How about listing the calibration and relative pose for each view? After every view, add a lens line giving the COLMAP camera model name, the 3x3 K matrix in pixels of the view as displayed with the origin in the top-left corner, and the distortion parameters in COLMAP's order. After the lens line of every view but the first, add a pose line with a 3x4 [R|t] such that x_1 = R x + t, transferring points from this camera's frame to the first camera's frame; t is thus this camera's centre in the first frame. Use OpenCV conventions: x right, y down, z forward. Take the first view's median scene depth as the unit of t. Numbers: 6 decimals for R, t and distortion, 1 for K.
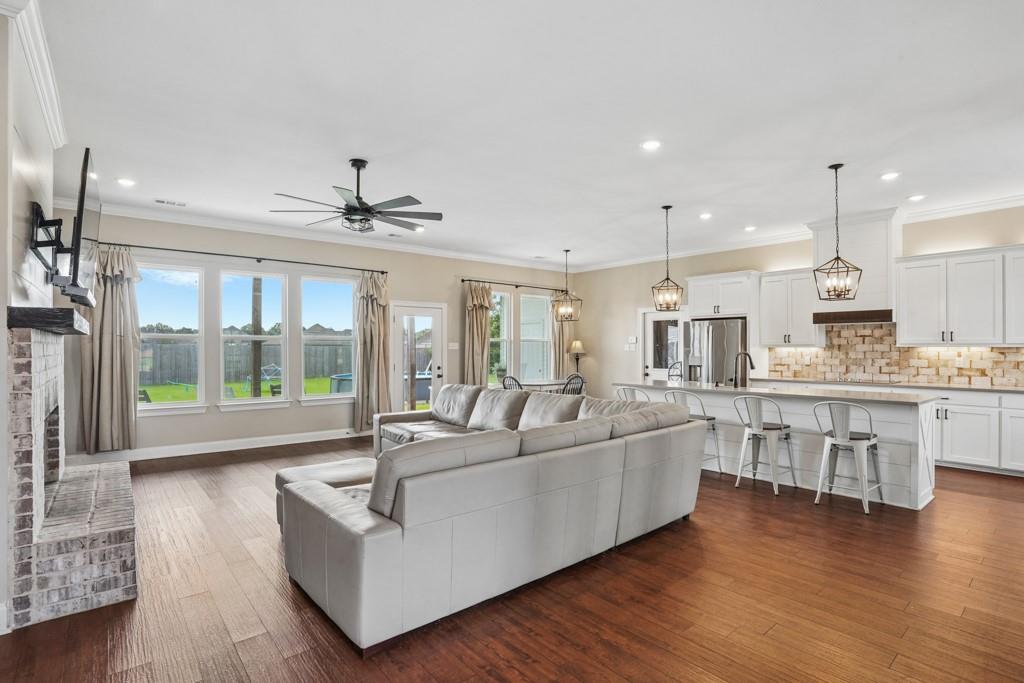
lens RADIAL K [[499.8, 0, 522.3], [0, 499.8, 347.6], [0, 0, 1]] dist [-0.027450, 0.000171]
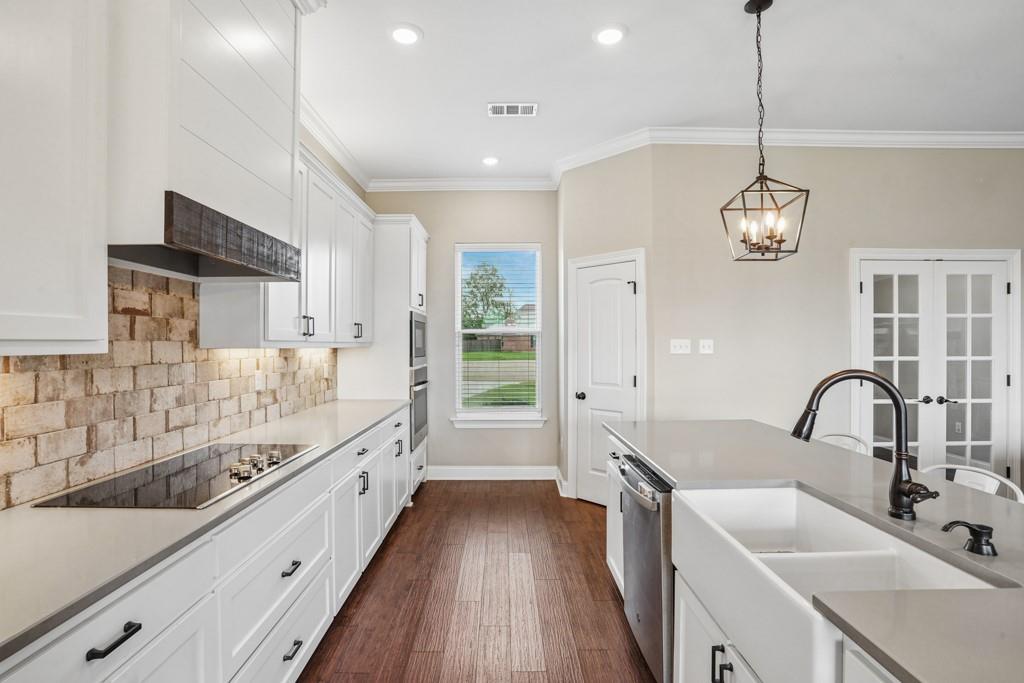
lens RADIAL K [[511.5, 0, 509.8], [0, 511.5, 343.4], [0, 0, 1]] dist [-0.016249, 0.001451]
pose [[-0.759543, 0.002667, 0.650451, 0.338762], [0.001441, 0.999996, -0.002418, -0.004225], [-0.650455, -0.000899, -0.759544, 1.091168]]
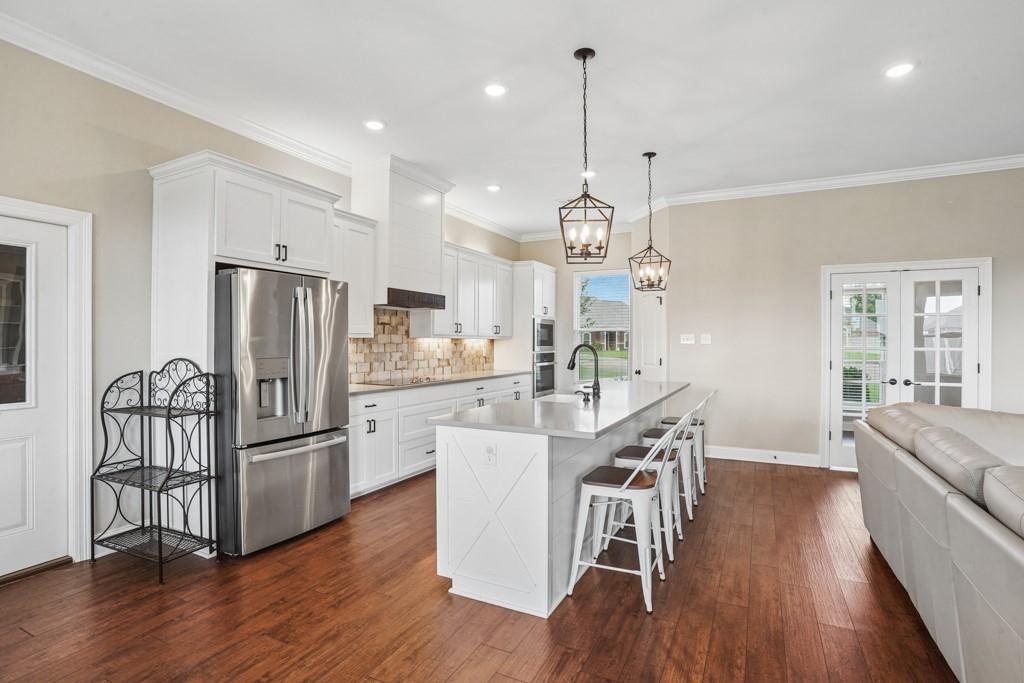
lens RADIAL K [[511.5, 0, 509.8], [0, 511.5, 343.4], [0, 0, 1]] dist [-0.016249, 0.001451]
pose [[-0.375687, -0.003597, 0.926740, -0.139015], [-0.004064, 0.999989, 0.002234, 0.005160], [-0.926738, -0.002927, -0.375698, 1.130852]]
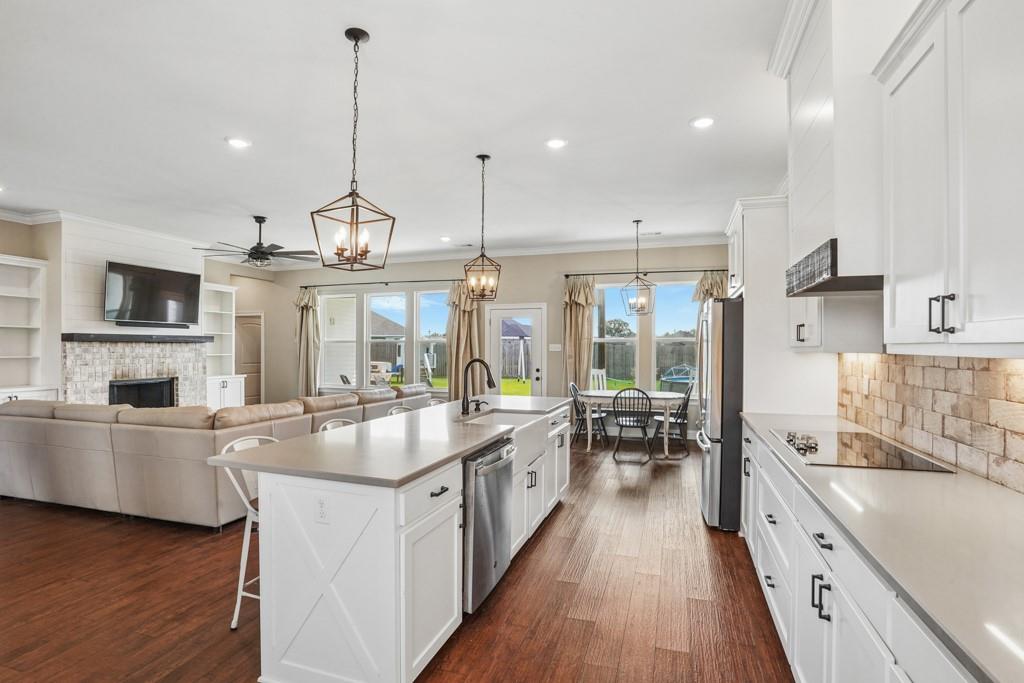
lens RADIAL K [[511.5, 0, 509.8], [0, 511.5, 343.4], [0, 0, 1]] dist [-0.016249, 0.001451]
pose [[0.509554, -0.005416, -0.860421, 0.852224], [-0.001726, 0.999972, -0.007316, -0.005055], [0.860437, 0.005214, 0.509531, 0.587682]]
